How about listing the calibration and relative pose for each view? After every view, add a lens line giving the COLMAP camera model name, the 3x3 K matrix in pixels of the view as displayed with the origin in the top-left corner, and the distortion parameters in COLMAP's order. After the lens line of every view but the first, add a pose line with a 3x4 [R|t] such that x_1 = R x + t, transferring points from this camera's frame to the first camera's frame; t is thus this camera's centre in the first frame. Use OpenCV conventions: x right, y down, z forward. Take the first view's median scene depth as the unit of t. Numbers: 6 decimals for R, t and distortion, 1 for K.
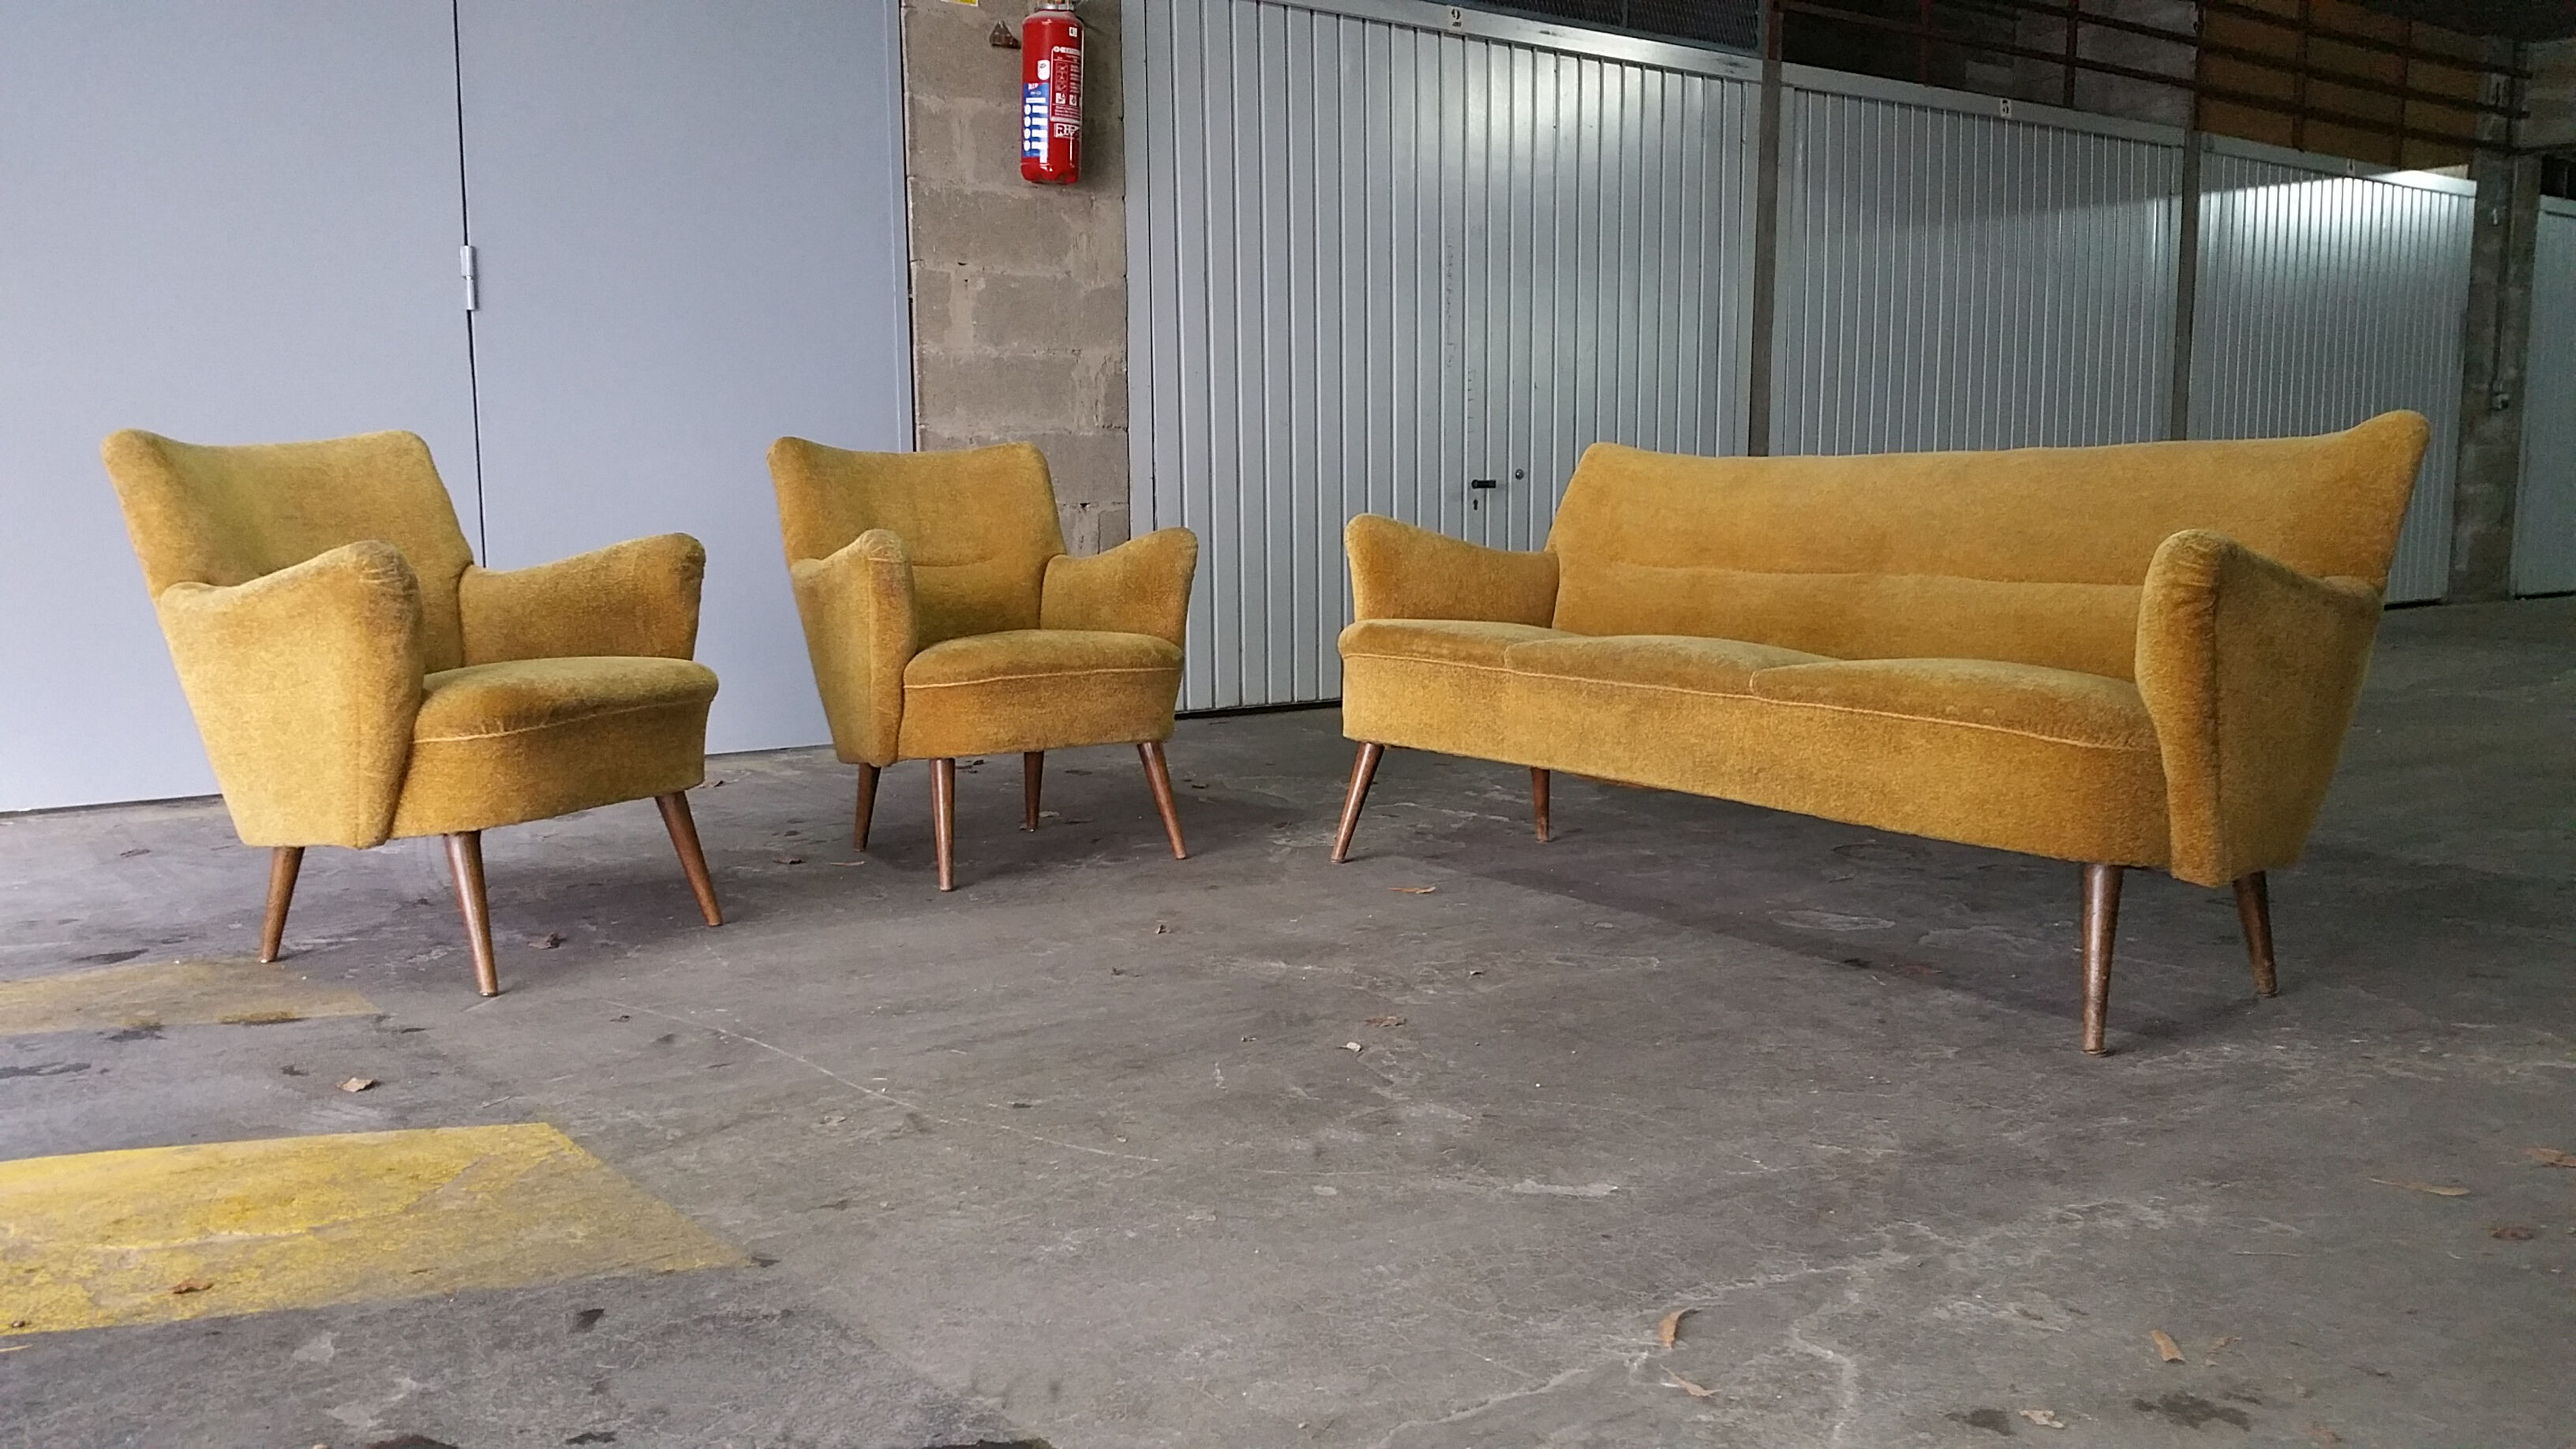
lens RADIAL K [[2080.8, 0, 1288.0], [0, 2080.8, 724.5], [0, 0, 1]] dist [0.147471, -0.270191]
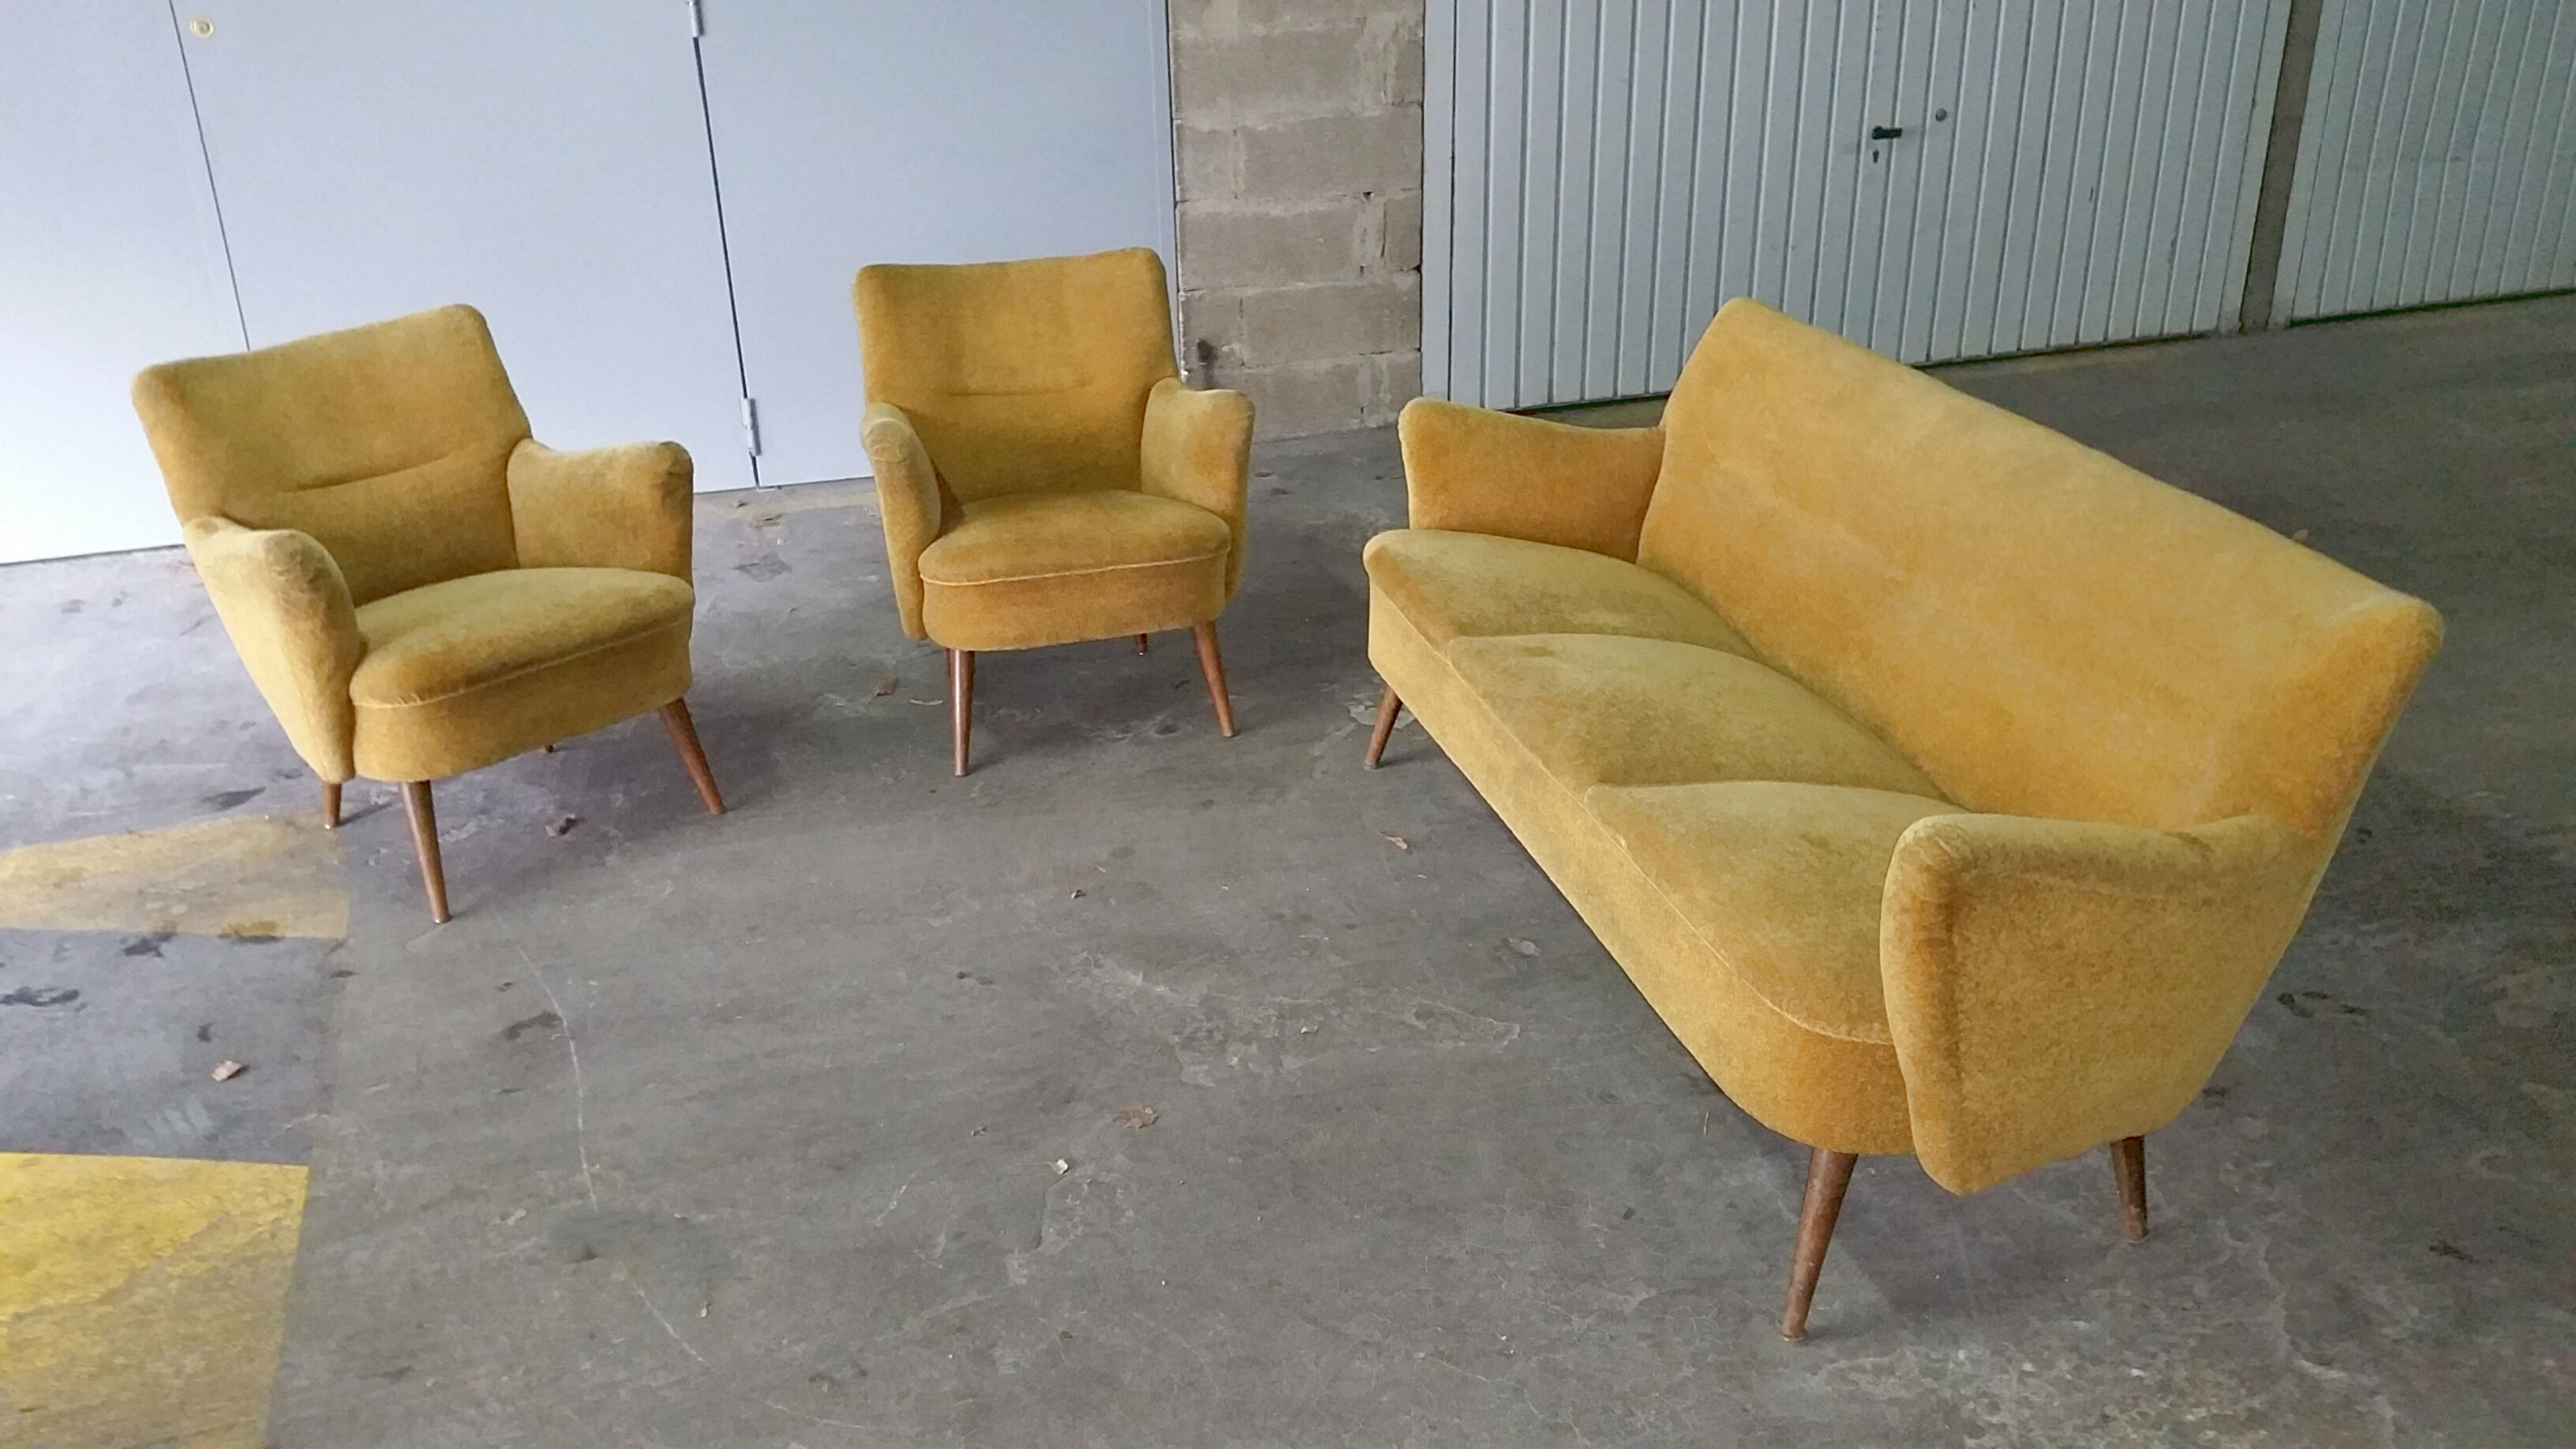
lens RADIAL K [[2098.9, 0, 1288.0], [0, 2098.9, 724.5], [0, 0, 1]] dist [0.147794, -0.251587]
pose [[0.939586, 0.122893, -0.319493, 0.336517], [-0.022849, 0.953769, 0.299672, -0.275772], [0.341550, -0.274267, 0.898955, 0.144145]]
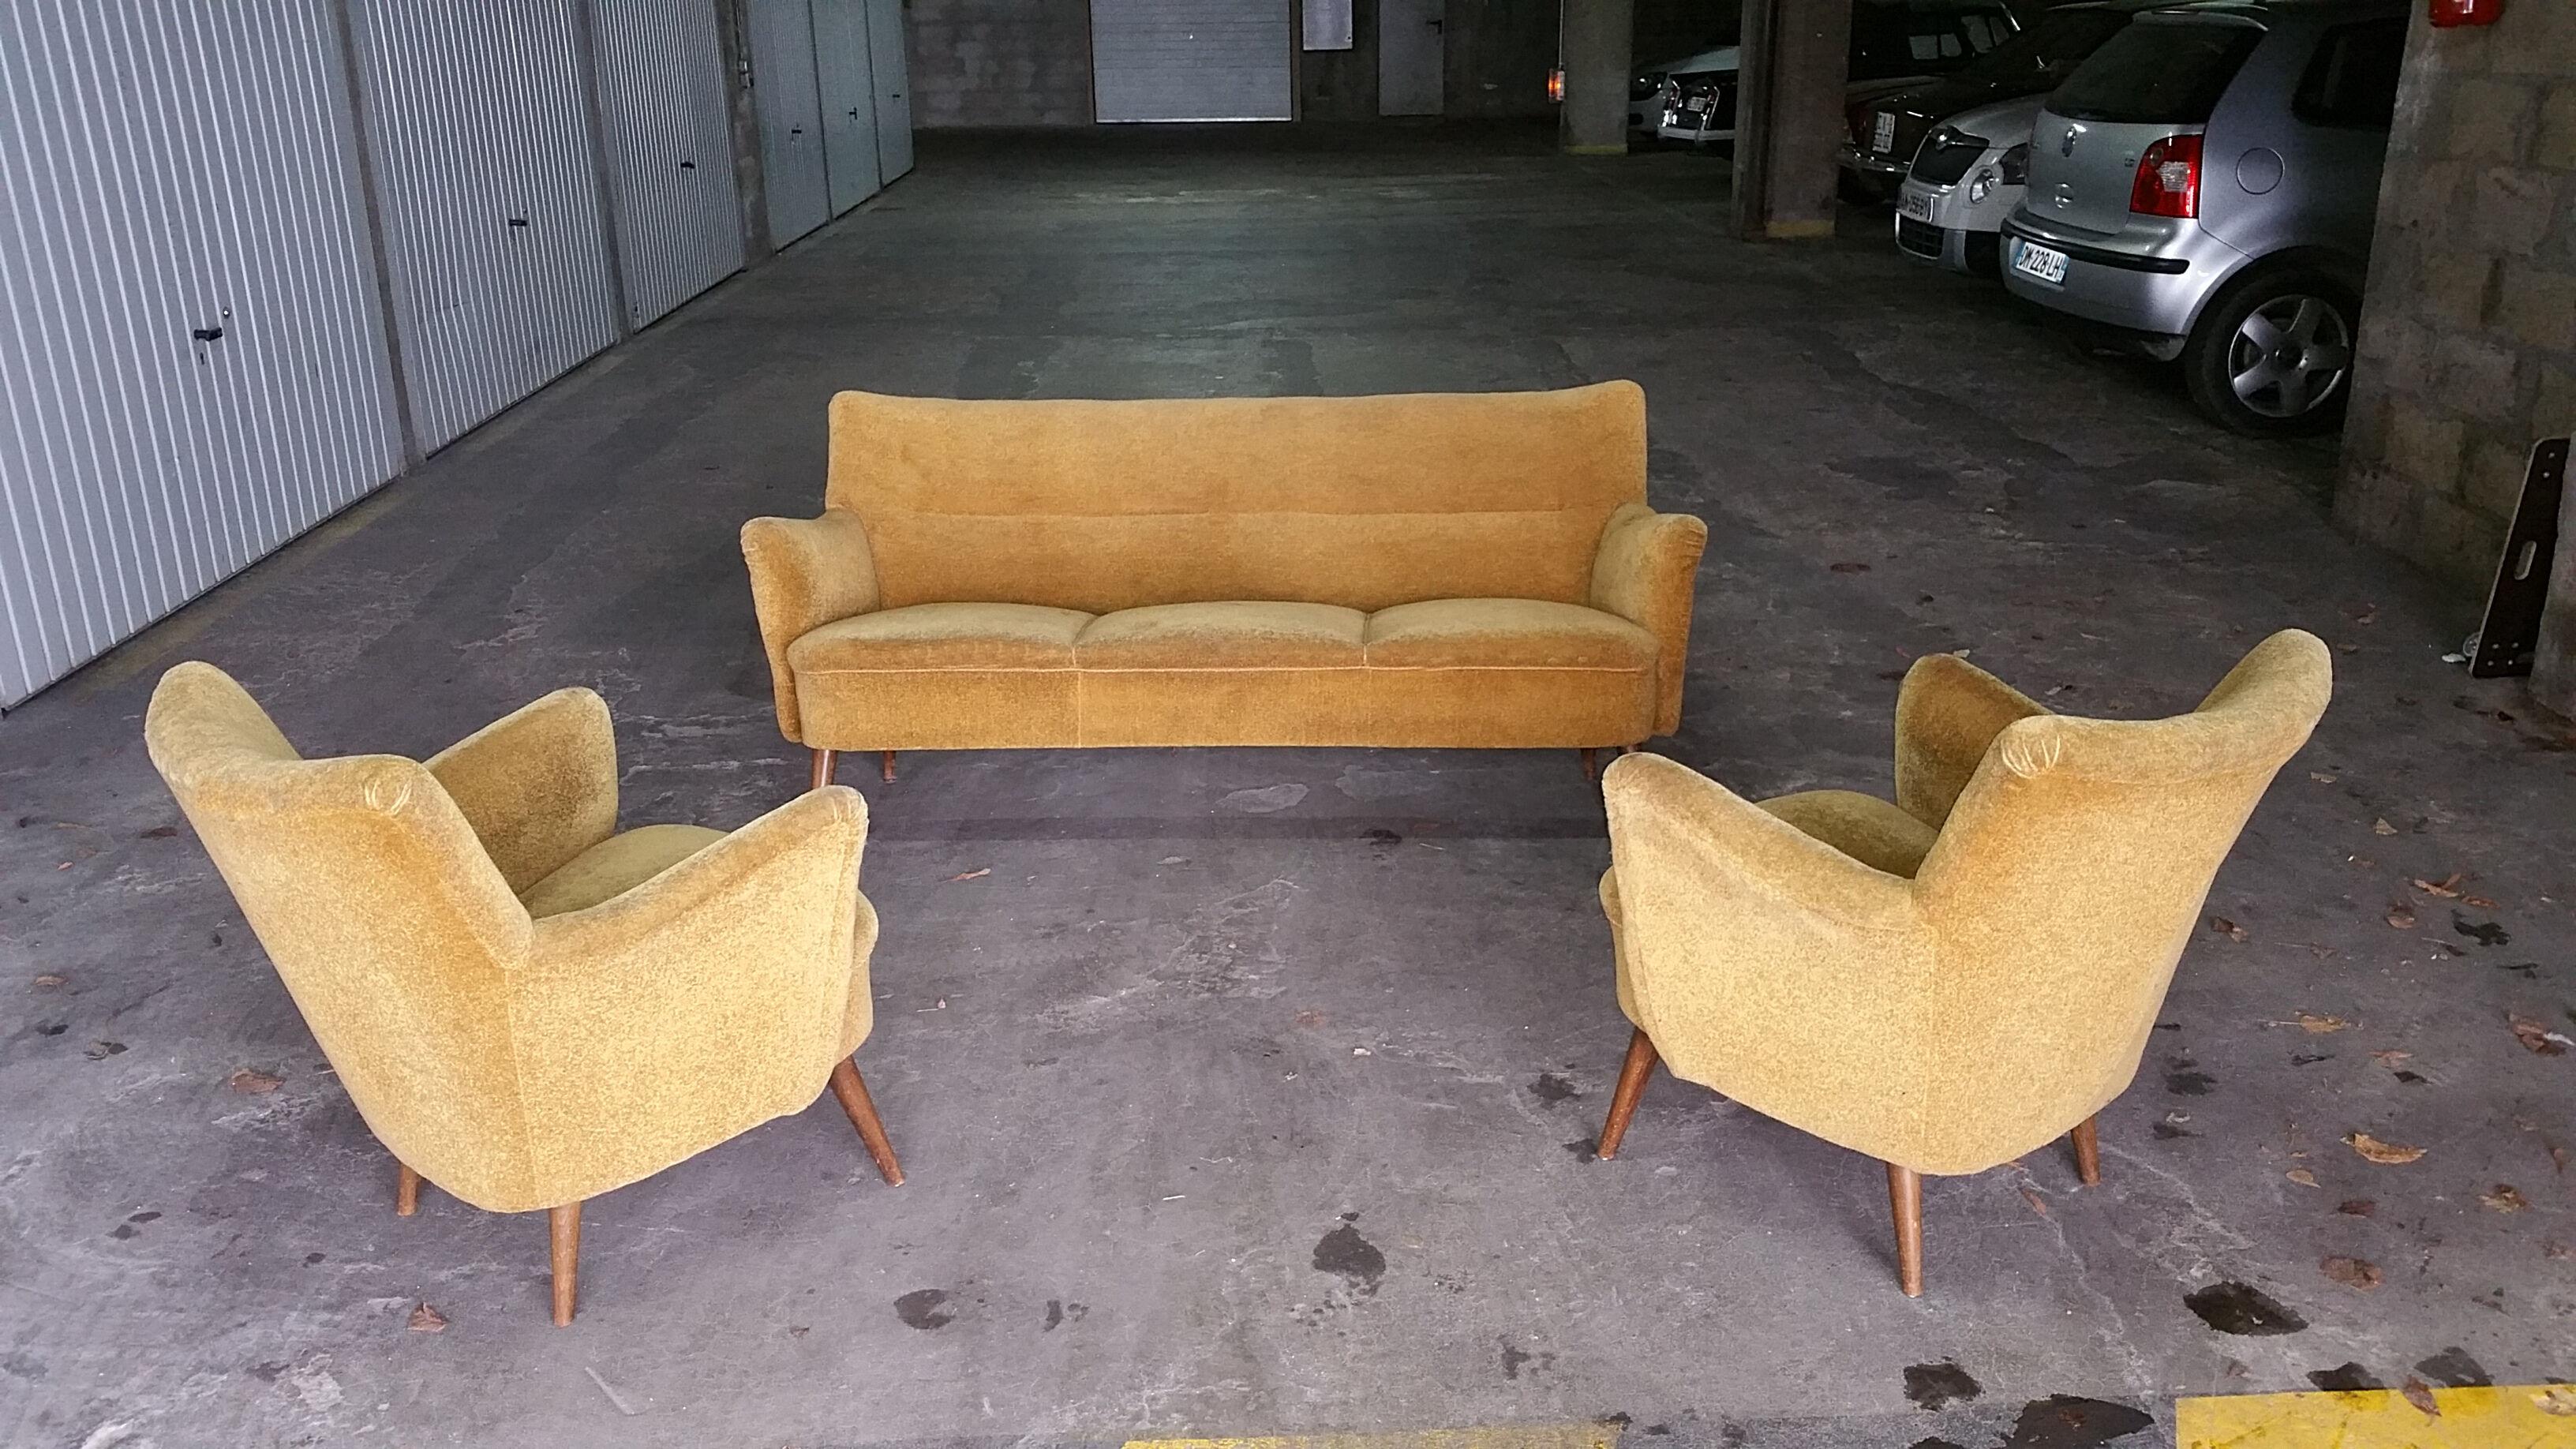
lens RADIAL K [[2080.8, 0, 1288.0], [0, 2080.8, 724.5], [0, 0, 1]] dist [0.147471, -0.270191]
pose [[0.585791, -0.269750, 0.764254, -0.683466], [0.104525, 0.960255, 0.258814, -0.273395], [-0.803694, -0.071727, 0.590704, 0.254620]]
